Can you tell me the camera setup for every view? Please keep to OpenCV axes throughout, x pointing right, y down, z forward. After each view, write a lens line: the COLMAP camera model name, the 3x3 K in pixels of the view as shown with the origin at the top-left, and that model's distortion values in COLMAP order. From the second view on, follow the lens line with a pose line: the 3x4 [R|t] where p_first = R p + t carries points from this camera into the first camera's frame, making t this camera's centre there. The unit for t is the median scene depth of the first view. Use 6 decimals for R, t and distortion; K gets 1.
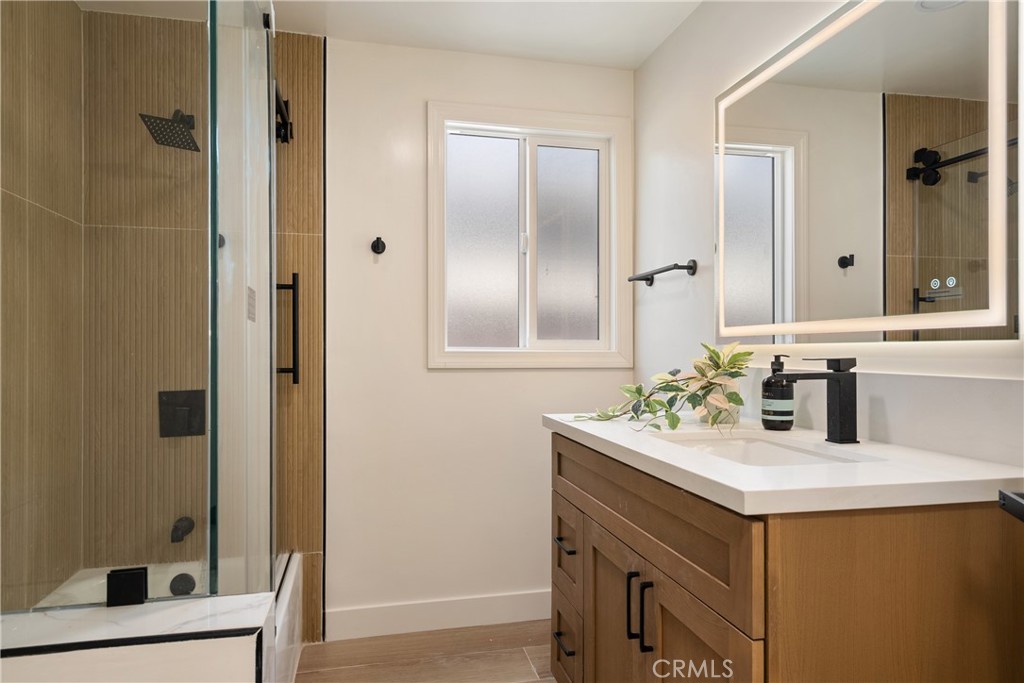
lens RADIAL K [[639.9, 0, 516.8], [0, 639.9, 349.1], [0, 0, 1]] dist [0.007354, 0.002570]
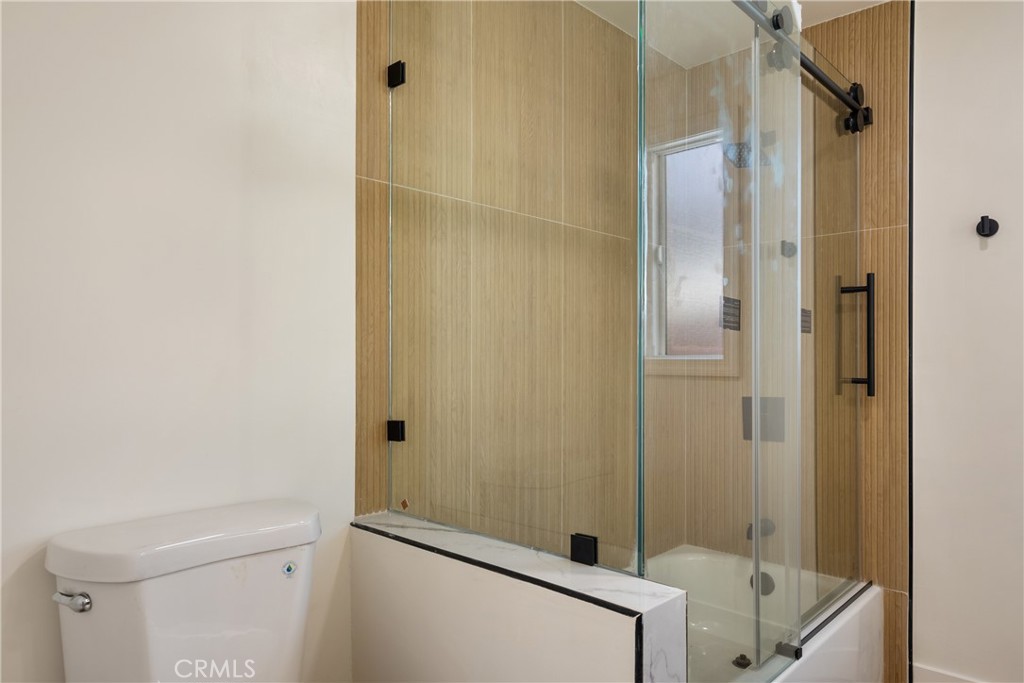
lens RADIAL K [[655.7, 0, 517.1], [0, 655.7, 355.2], [0, 0, 1]] dist [0.005265, 0.002652]
pose [[0.553955, -0.001882, -0.832544, 0.151898], [-0.001646, 0.999993, -0.003356, 0.000448], [0.832545, 0.003229, 0.553948, 0.077852]]
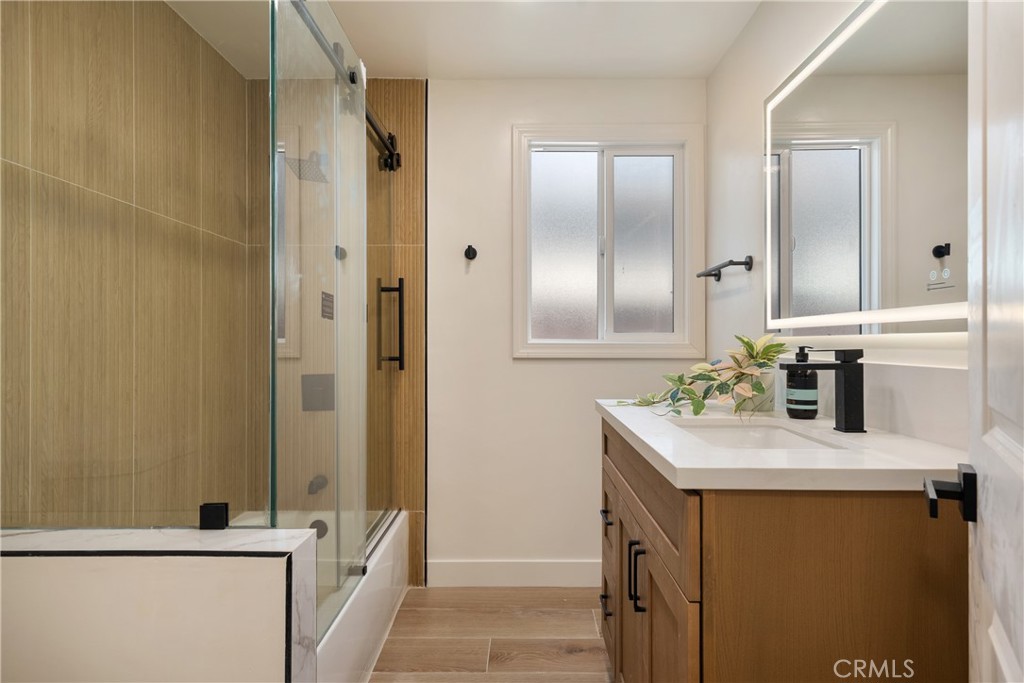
lens RADIAL K [[587.4, 0, 515.0], [0, 587.4, 340.9], [0, 0, 1]] dist [0.004771, 0.001734]
pose [[0.972653, -0.000764, -0.232263, 0.122505], [0.000661, 1.000000, -0.000523, 0.000244], [0.232264, 0.000355, 0.972653, -0.025203]]
